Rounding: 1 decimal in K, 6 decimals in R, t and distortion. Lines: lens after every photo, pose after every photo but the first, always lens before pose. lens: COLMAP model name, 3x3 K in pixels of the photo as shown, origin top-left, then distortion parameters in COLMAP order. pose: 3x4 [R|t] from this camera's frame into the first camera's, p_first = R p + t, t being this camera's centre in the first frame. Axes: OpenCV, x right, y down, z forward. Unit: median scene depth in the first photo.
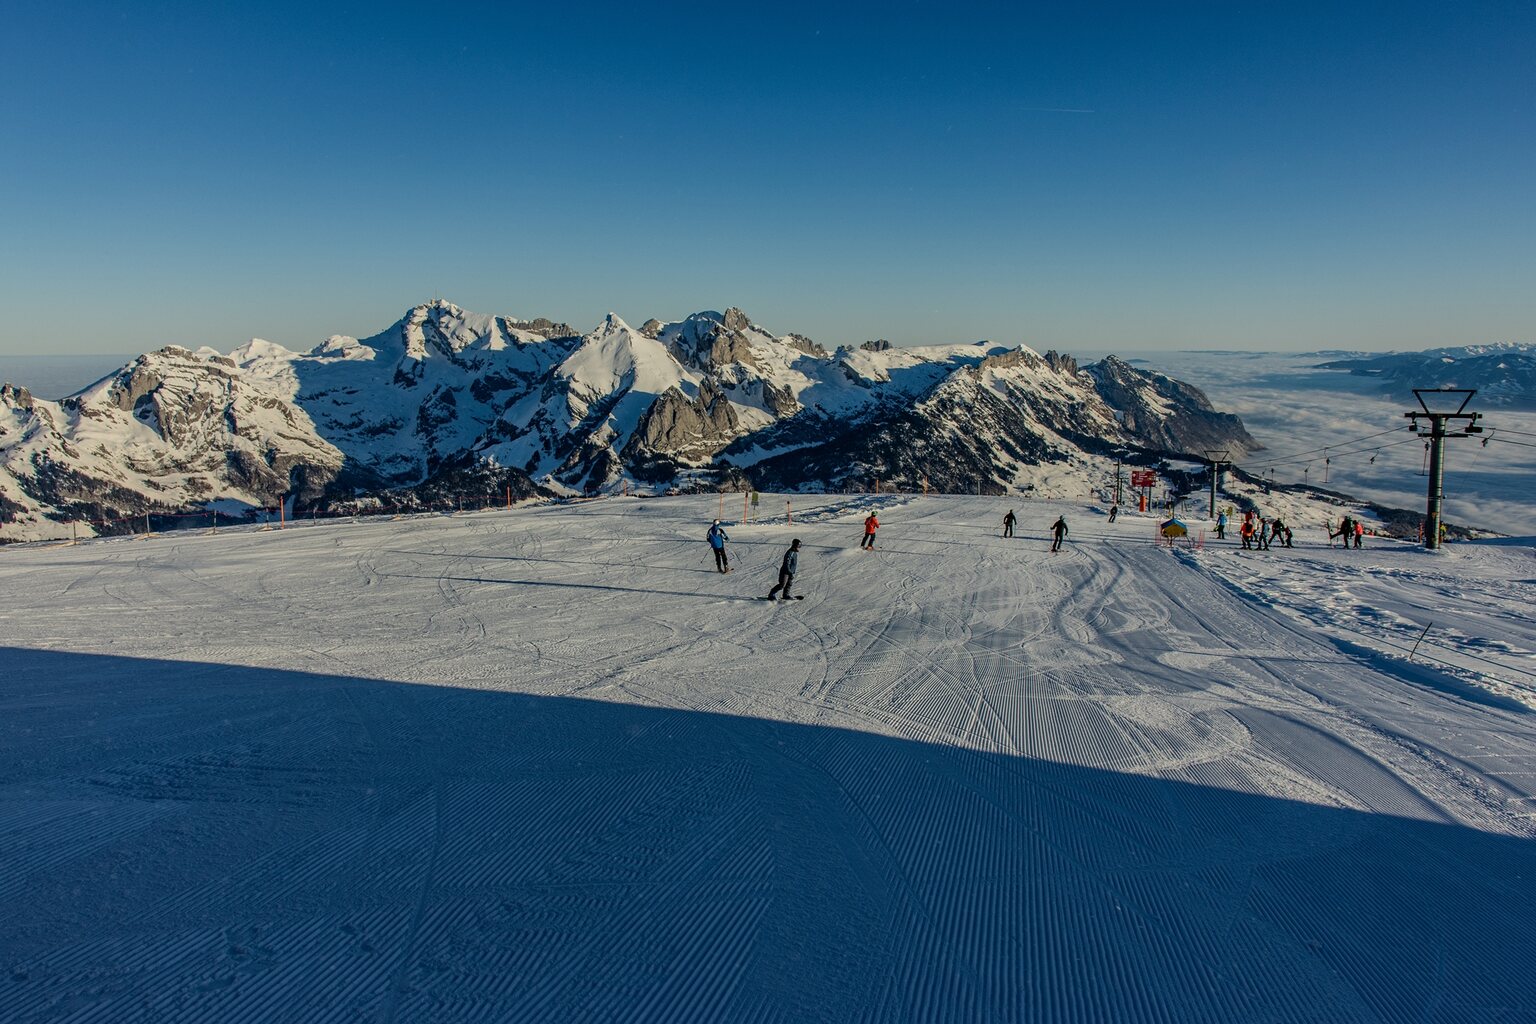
lens RADIAL K [[1323.6, 0, 768.0], [0, 1323.6, 512.0], [0, 0, 1]] dist [0.031764, 0.010028]
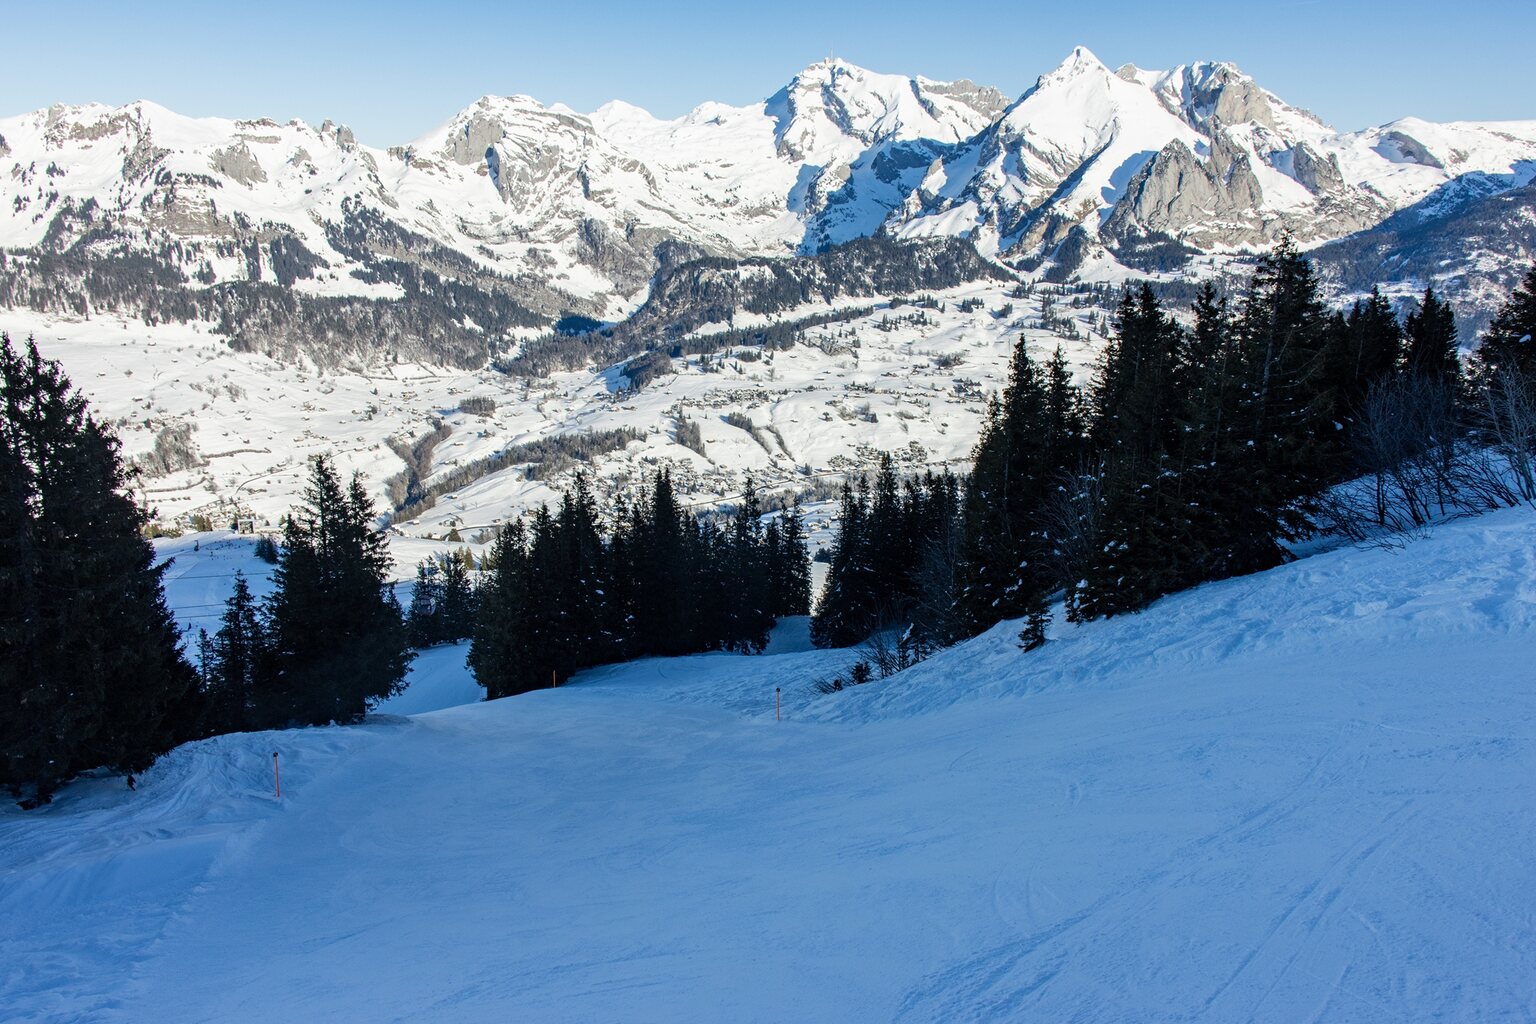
lens RADIAL K [[1323.6, 0, 768.0], [0, 1323.6, 512.0], [0, 0, 1]] dist [0.031764, 0.010028]
pose [[0.966845, 0.081093, -0.242145, -0.092998], [-0.056445, 0.992649, 0.107057, 0.035174], [0.249047, -0.089840, 0.964316, 0.255700]]
